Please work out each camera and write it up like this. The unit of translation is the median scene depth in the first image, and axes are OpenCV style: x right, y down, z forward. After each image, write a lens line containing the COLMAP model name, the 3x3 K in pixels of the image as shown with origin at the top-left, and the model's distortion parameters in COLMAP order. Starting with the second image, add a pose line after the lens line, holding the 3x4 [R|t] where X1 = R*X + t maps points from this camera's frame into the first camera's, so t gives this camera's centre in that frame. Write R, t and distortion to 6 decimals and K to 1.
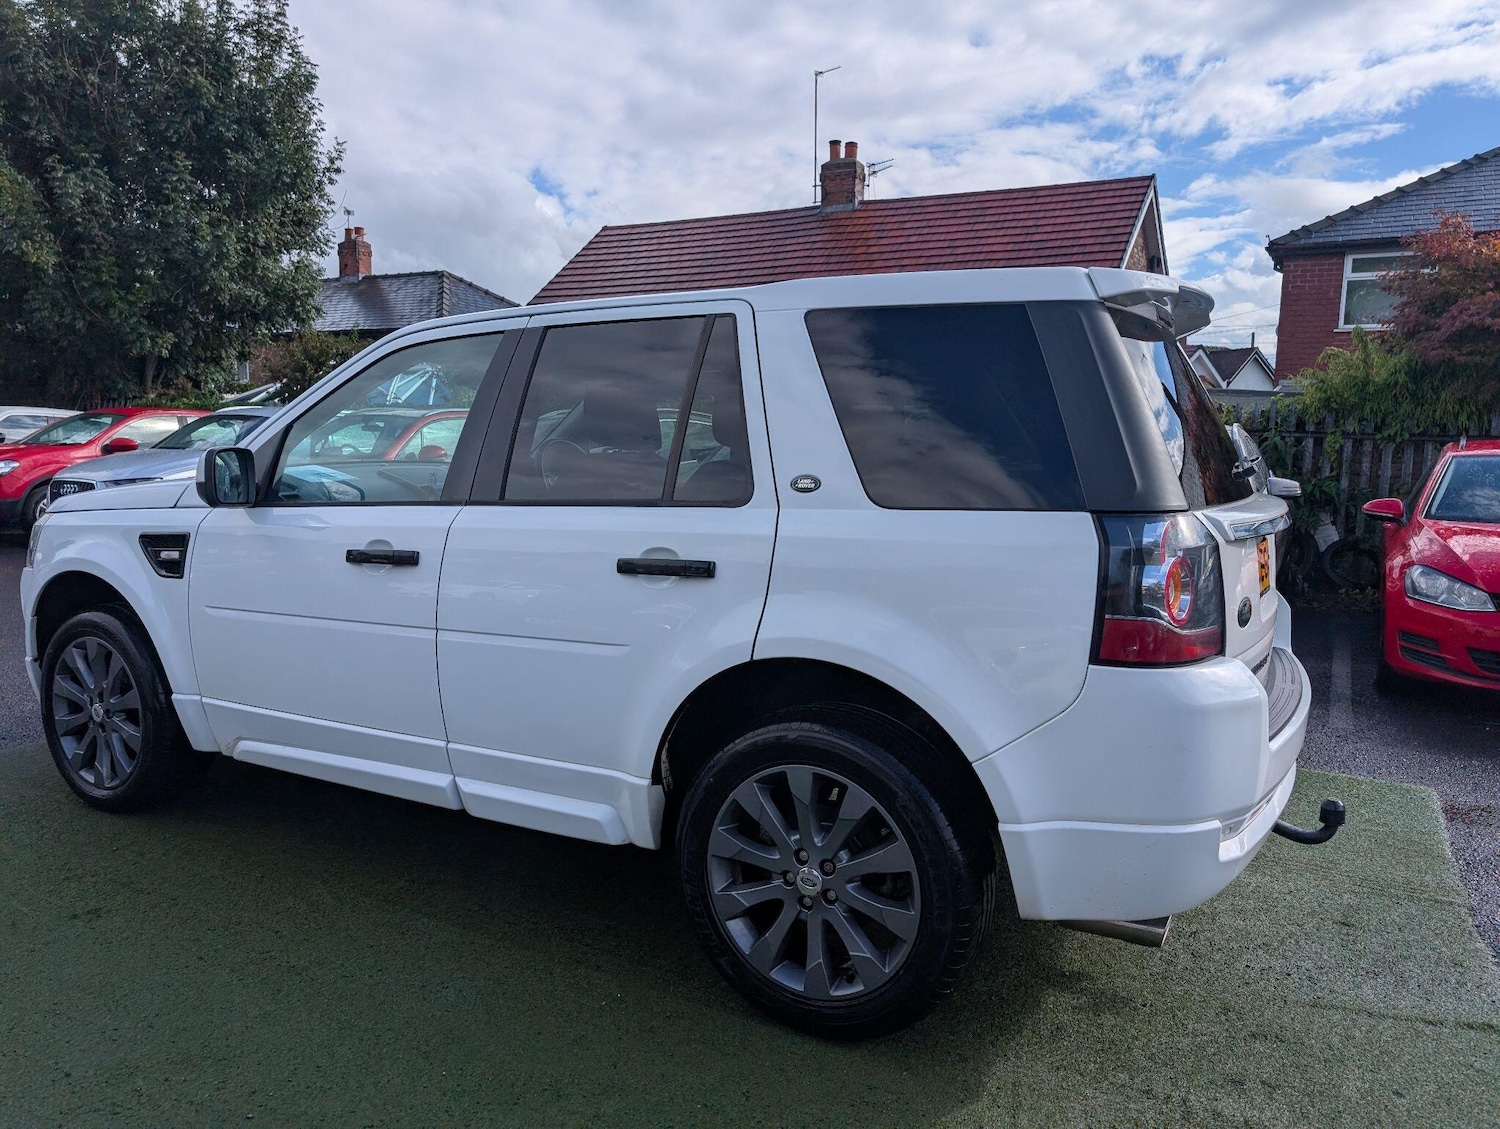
lens RADIAL K [[1068.7, 0, 725.2], [0, 1068.7, 561.4], [0, 0, 1]] dist [0.012220, -0.009601]
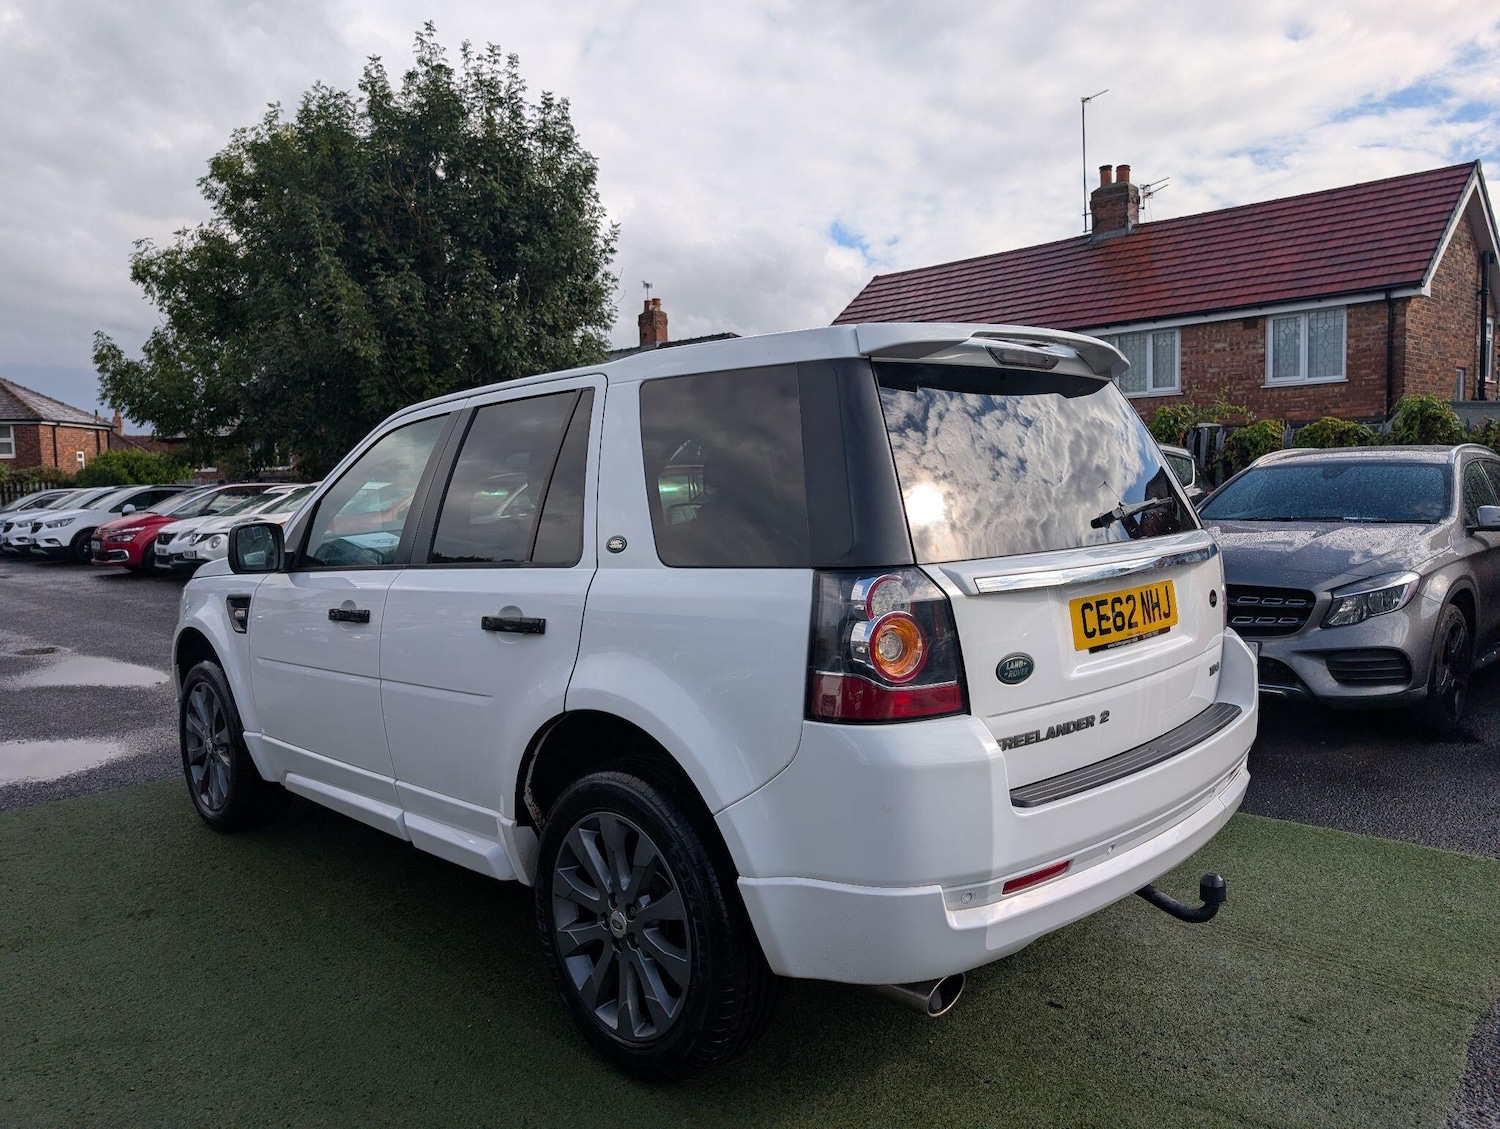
lens RADIAL K [[1068.7, 0, 751.3], [0, 1068.7, 566.0], [0, 0, 1]] dist [0.004581, 0.001153]
pose [[0.962505, -0.021990, -0.270373, 0.052530], [0.012084, 0.999195, -0.038249, -0.001006], [0.270996, 0.033547, 0.961996, 0.001748]]
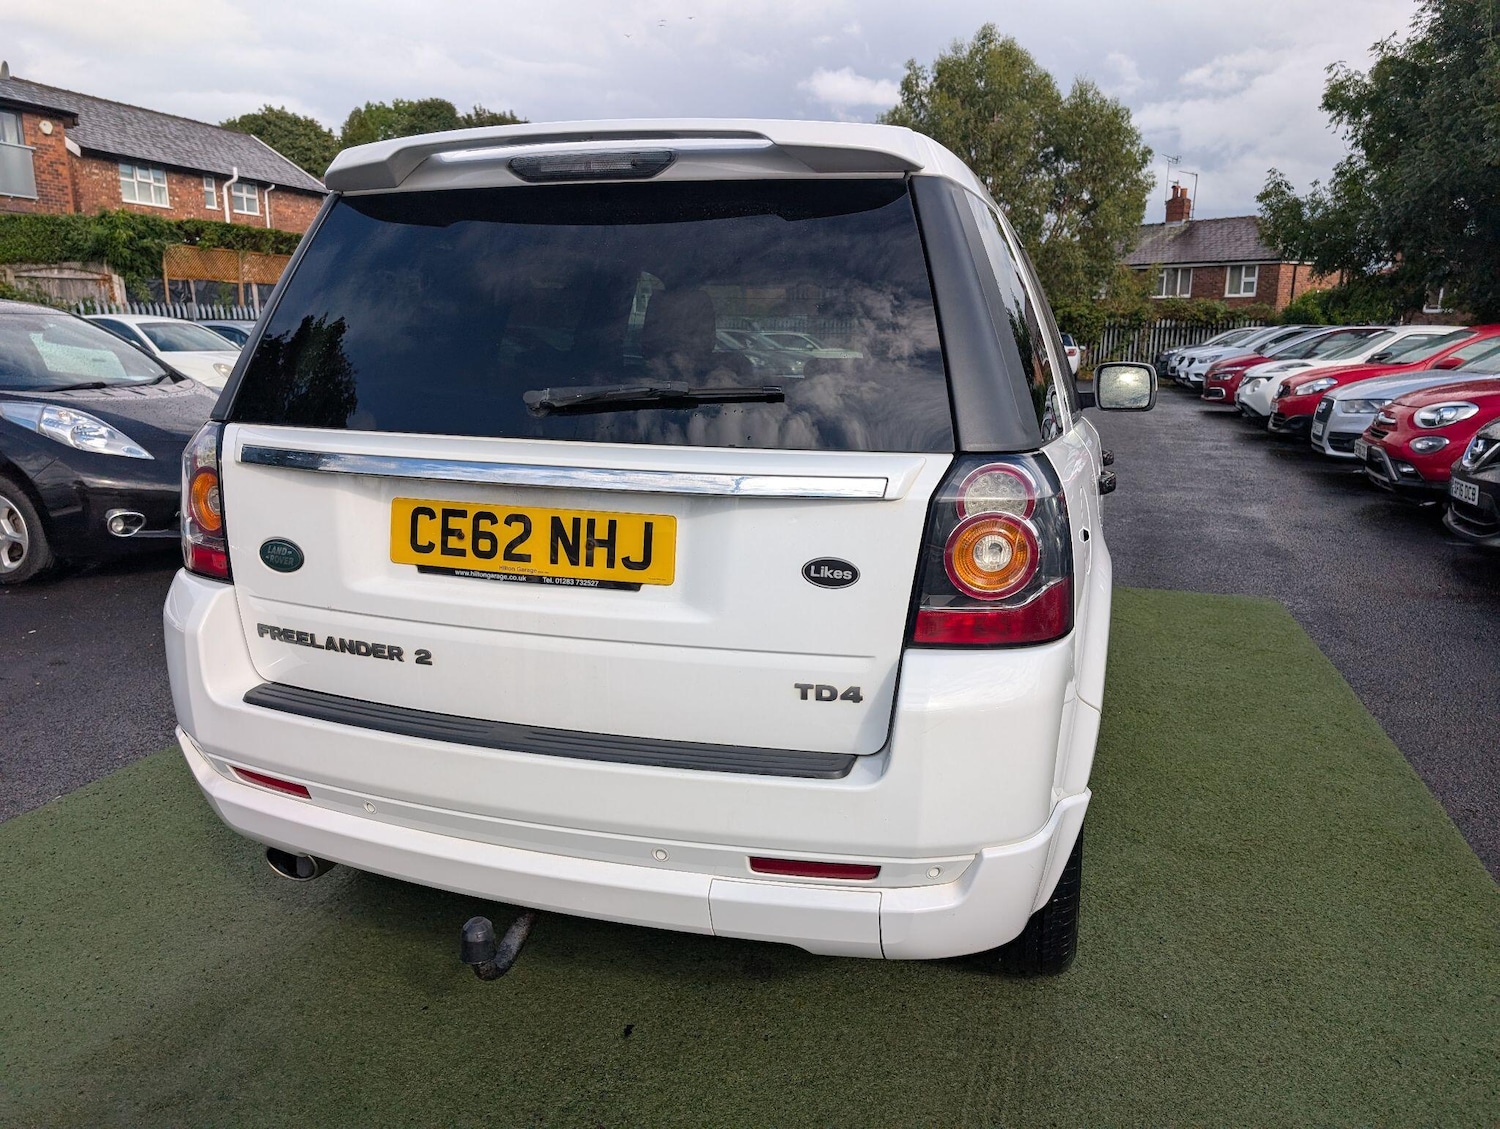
lens RADIAL K [[1056.8, 0, 752.1], [0, 1056.8, 565.6], [0, 0, 1]] dist [0.034665, -0.030639]
pose [[0.211173, 0.195889, -0.957619, 0.137731], [-0.122263, 0.977312, 0.172956, -0.013426], [0.969772, 0.080557, 0.230331, 0.117963]]
